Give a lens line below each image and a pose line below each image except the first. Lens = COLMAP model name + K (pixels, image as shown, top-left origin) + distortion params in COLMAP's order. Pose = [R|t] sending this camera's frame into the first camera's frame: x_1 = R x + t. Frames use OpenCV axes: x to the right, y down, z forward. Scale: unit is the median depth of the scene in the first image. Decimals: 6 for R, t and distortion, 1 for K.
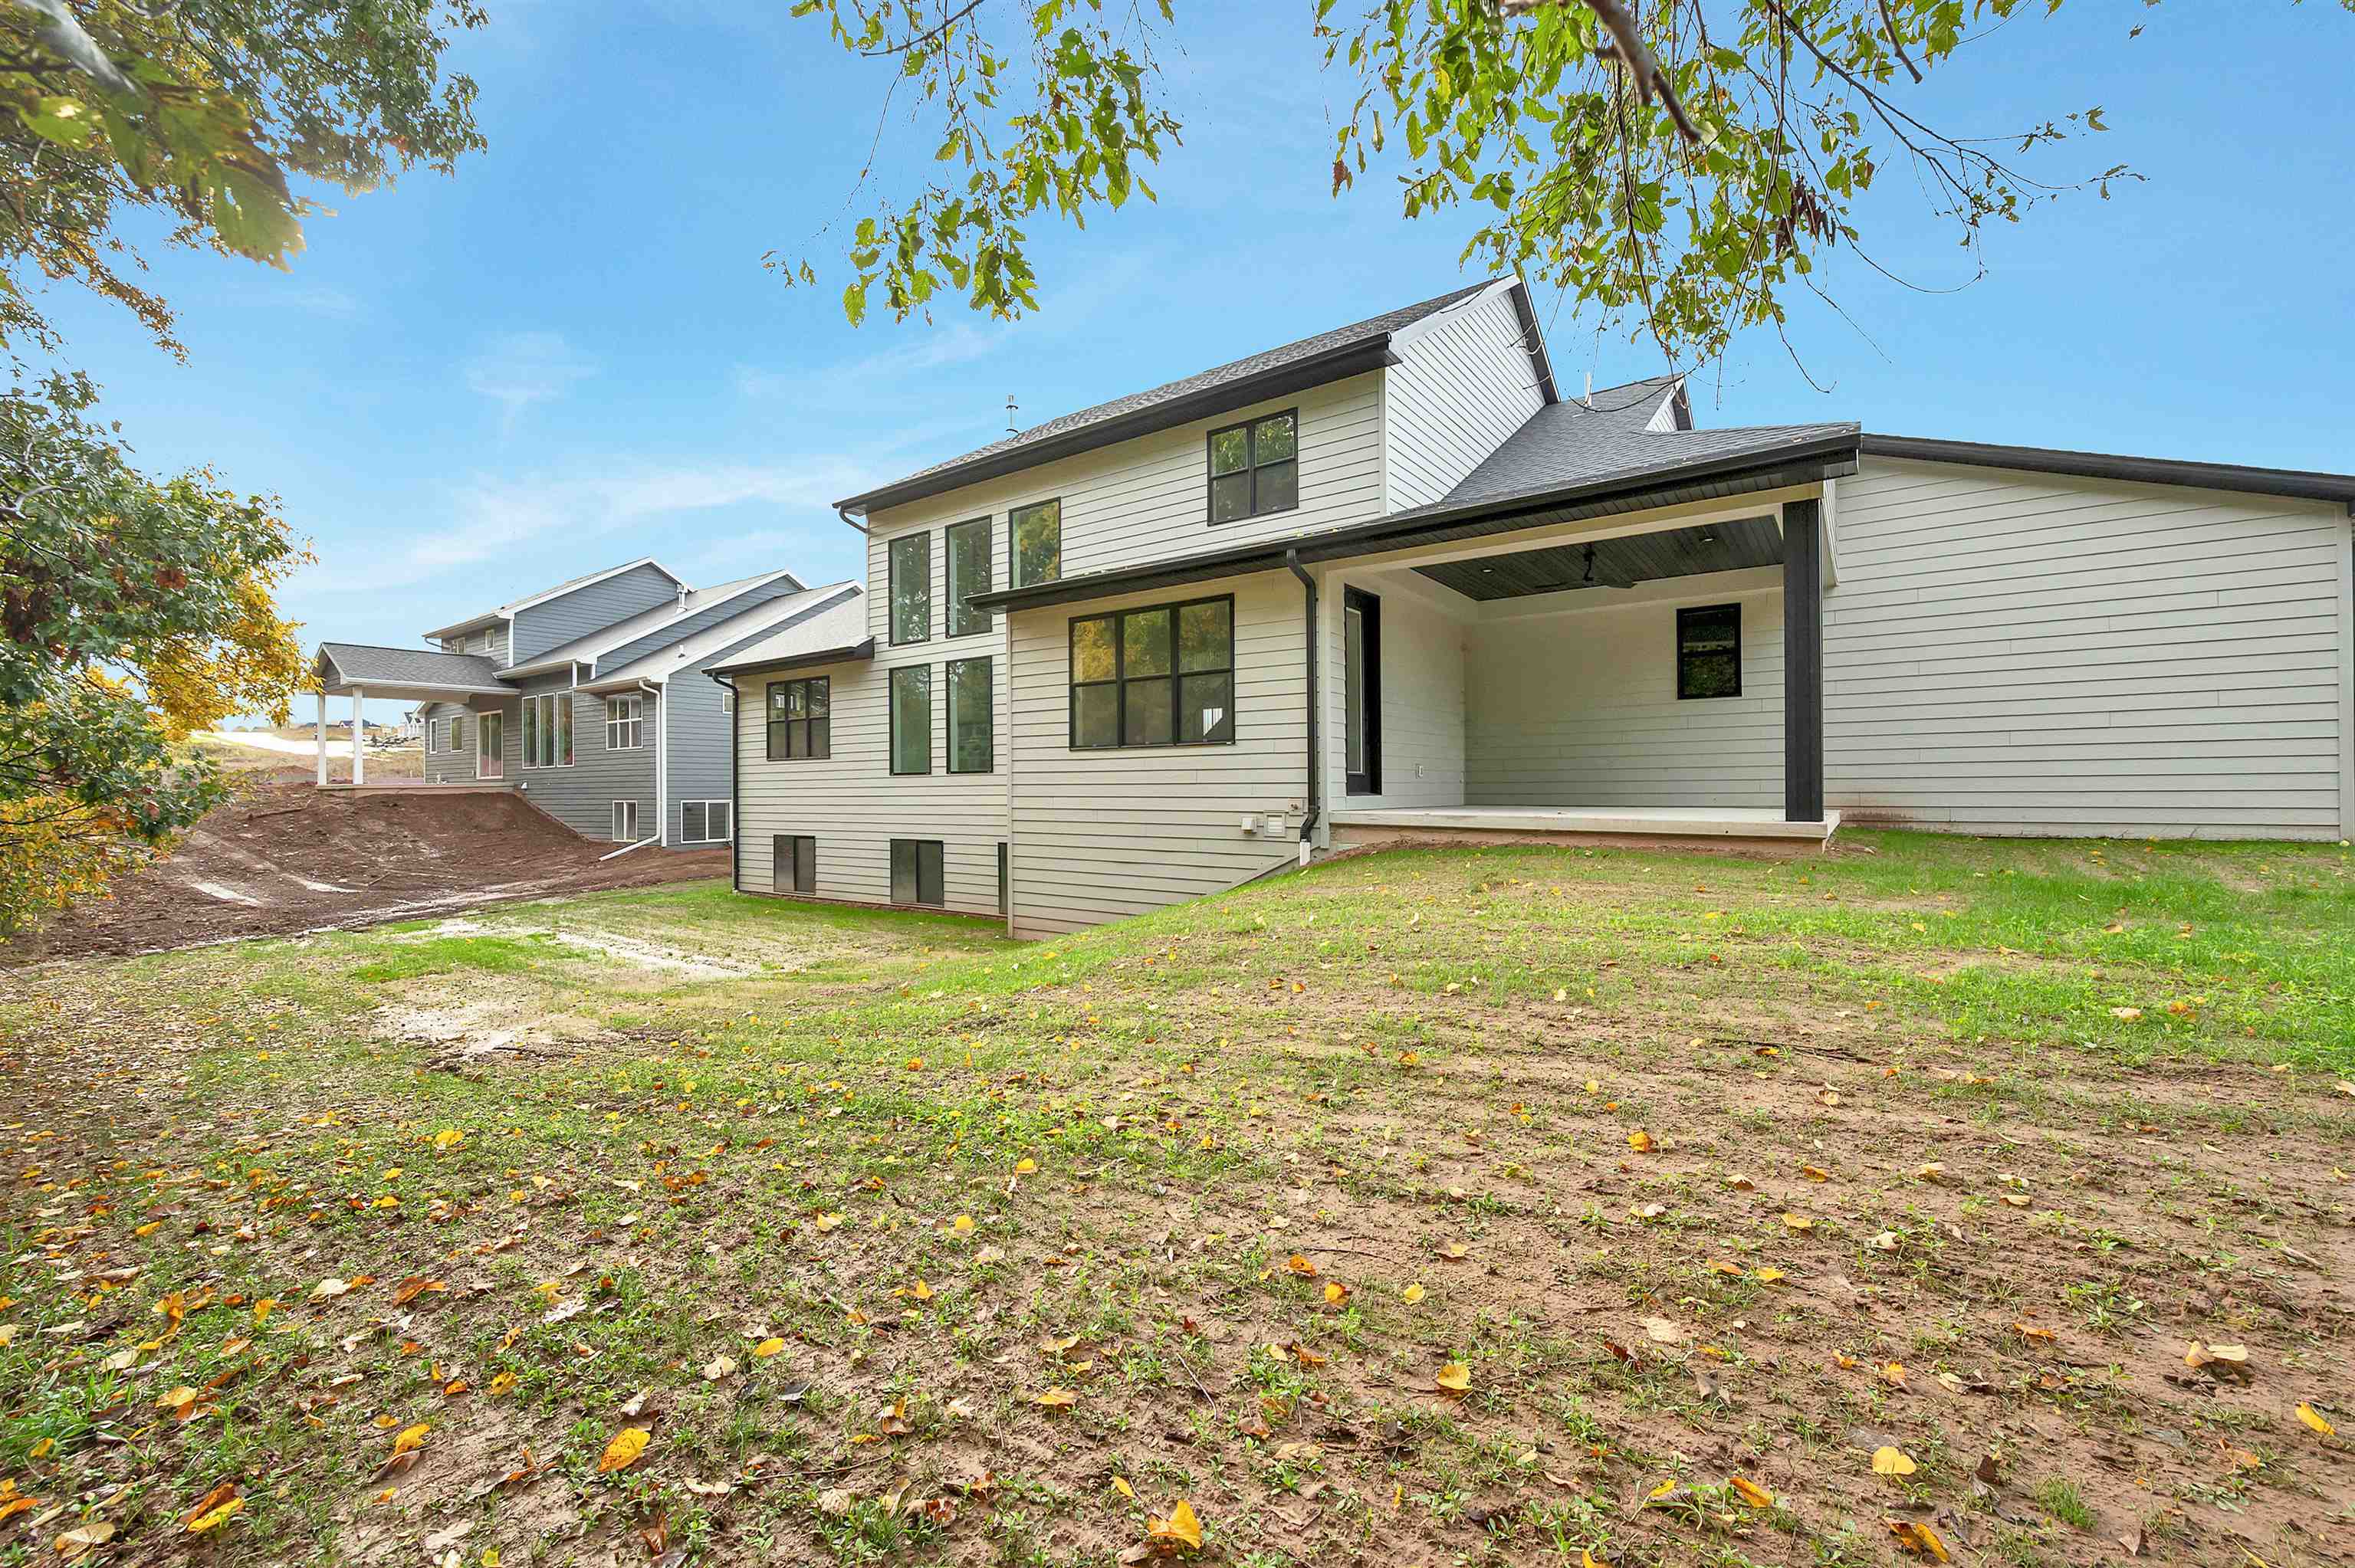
lens RADIAL K [[953.7, 0, 1180.4], [0, 953.7, 776.7], [0, 0, 1]] dist [-0.001656, -0.000413]
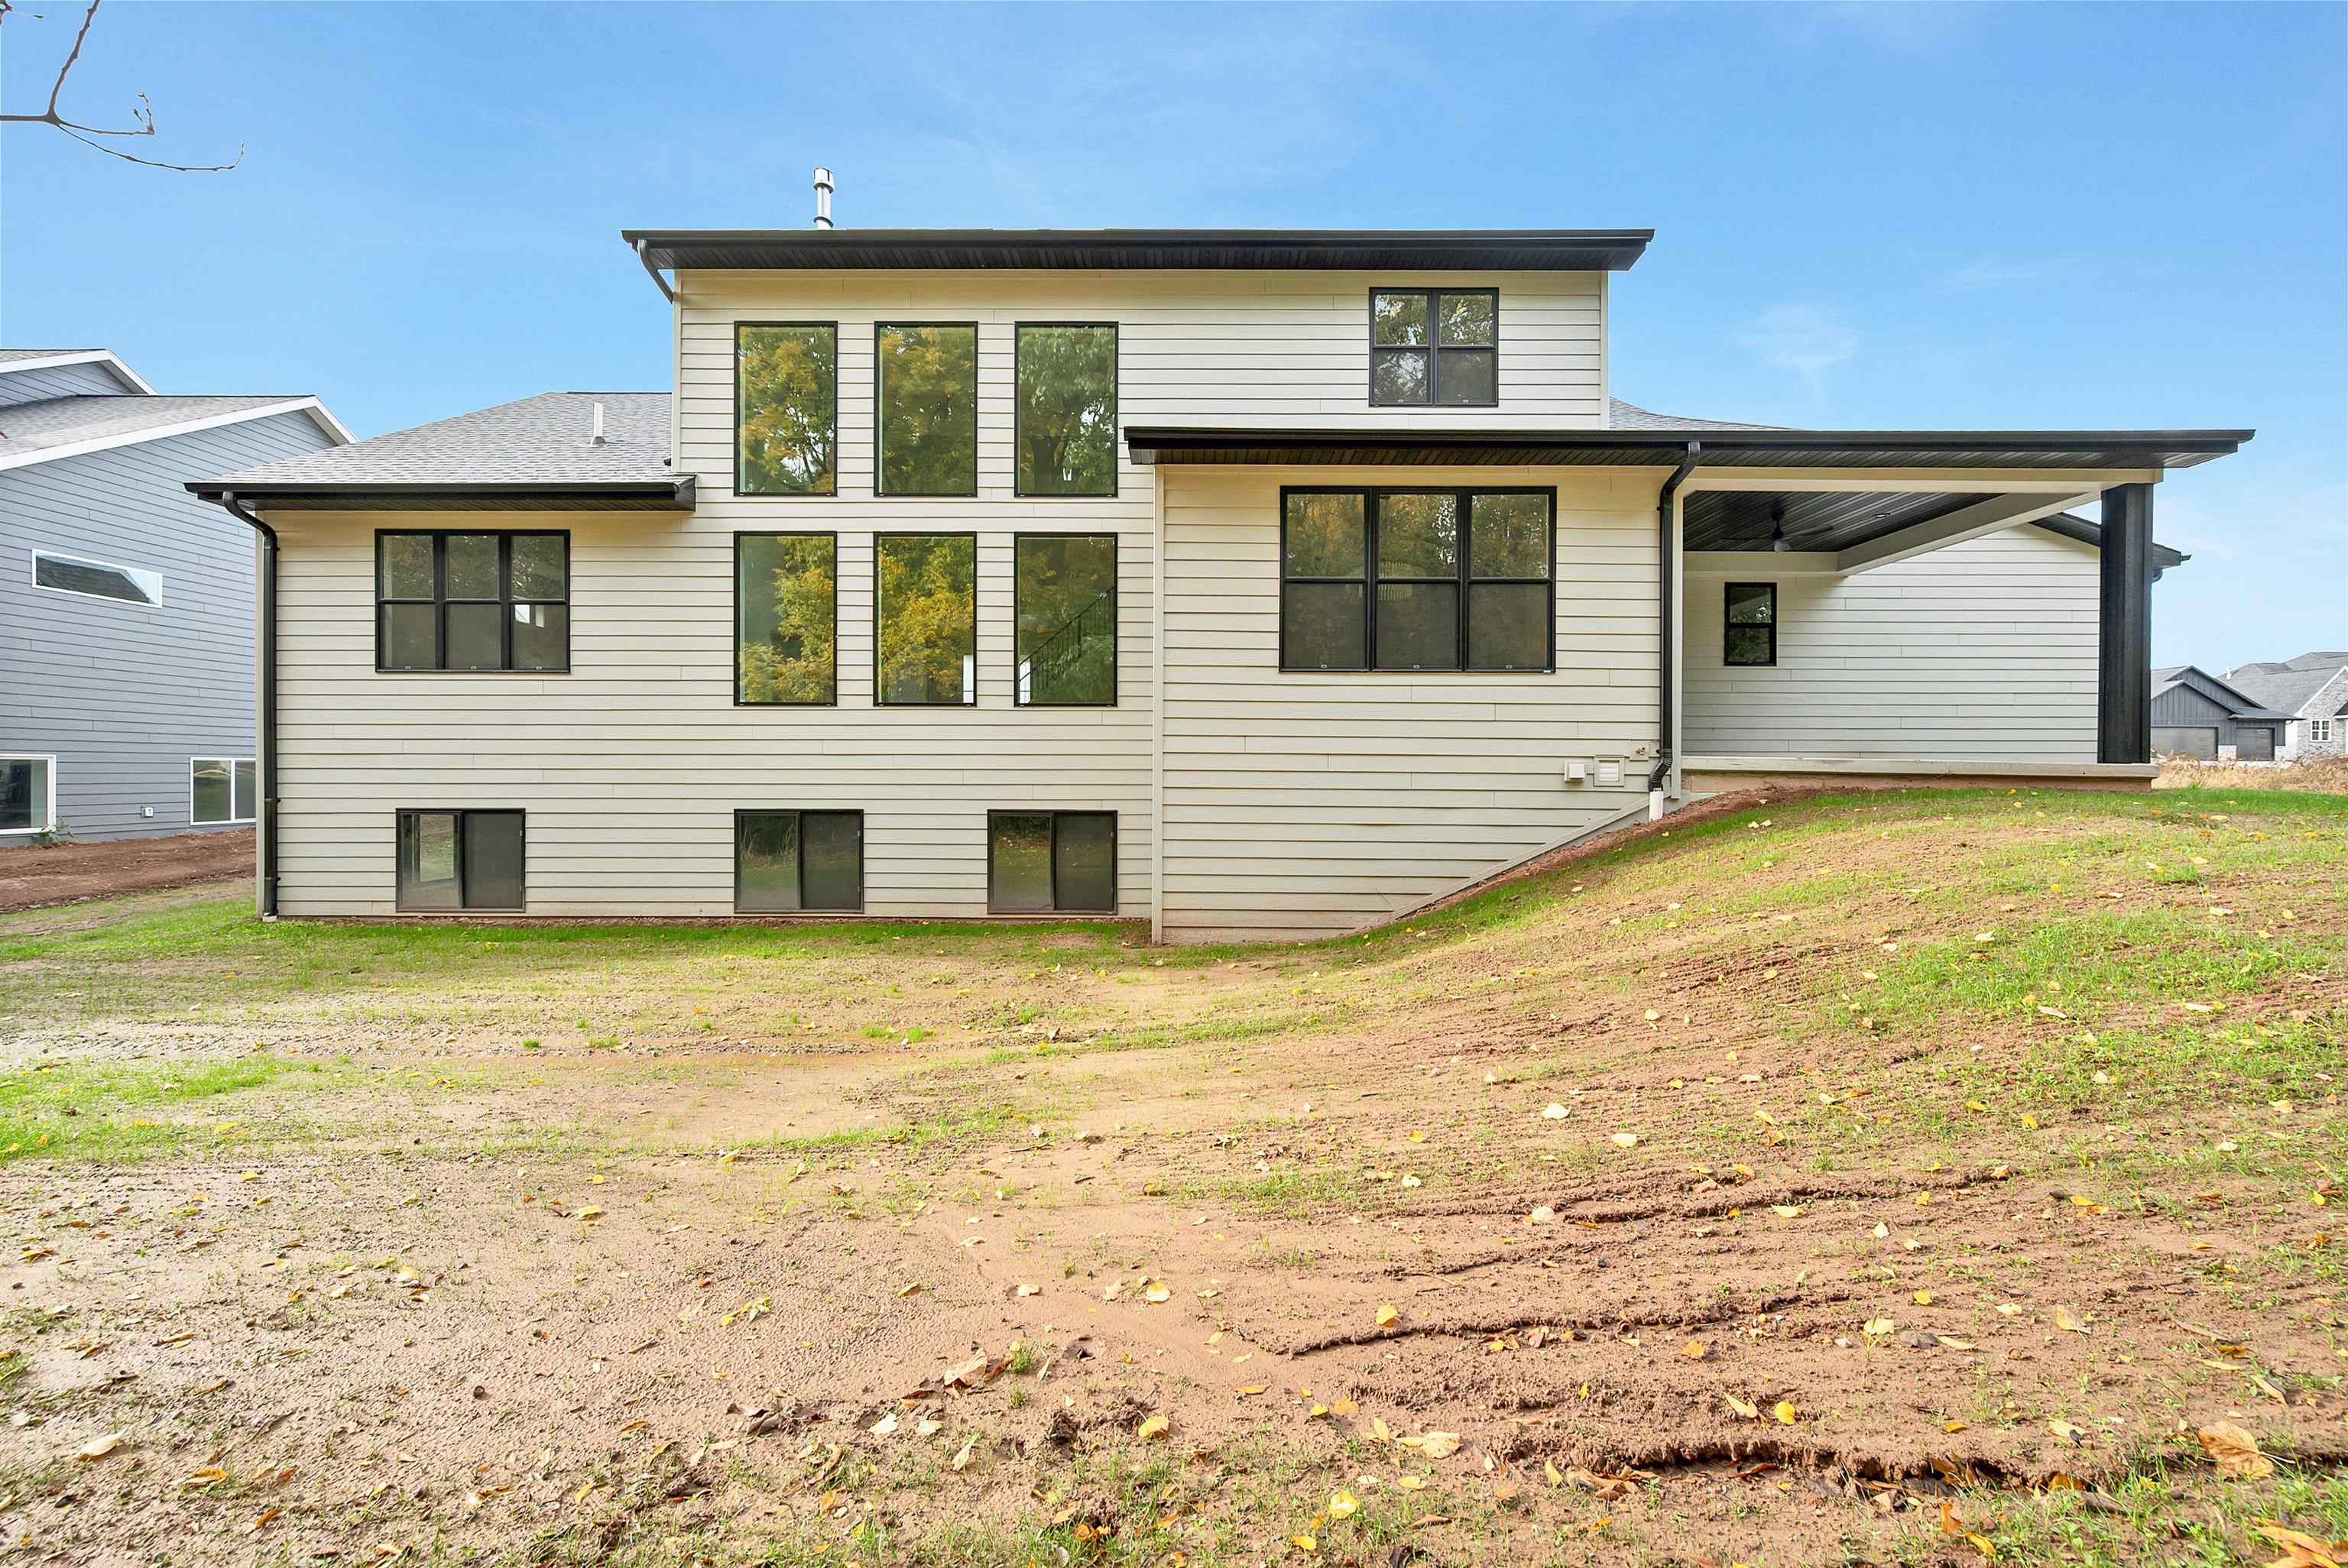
lens RADIAL K [[950.9, 0, 1176.9], [0, 950.9, 776.7], [0, 0, 1]] dist [-0.001656, -0.000413]
pose [[0.812863, 0.010232, 0.582365, -0.458479], [-0.018661, 0.999790, 0.008481, 0.036058], [-0.582156, -0.017762, 0.812883, 0.358546]]
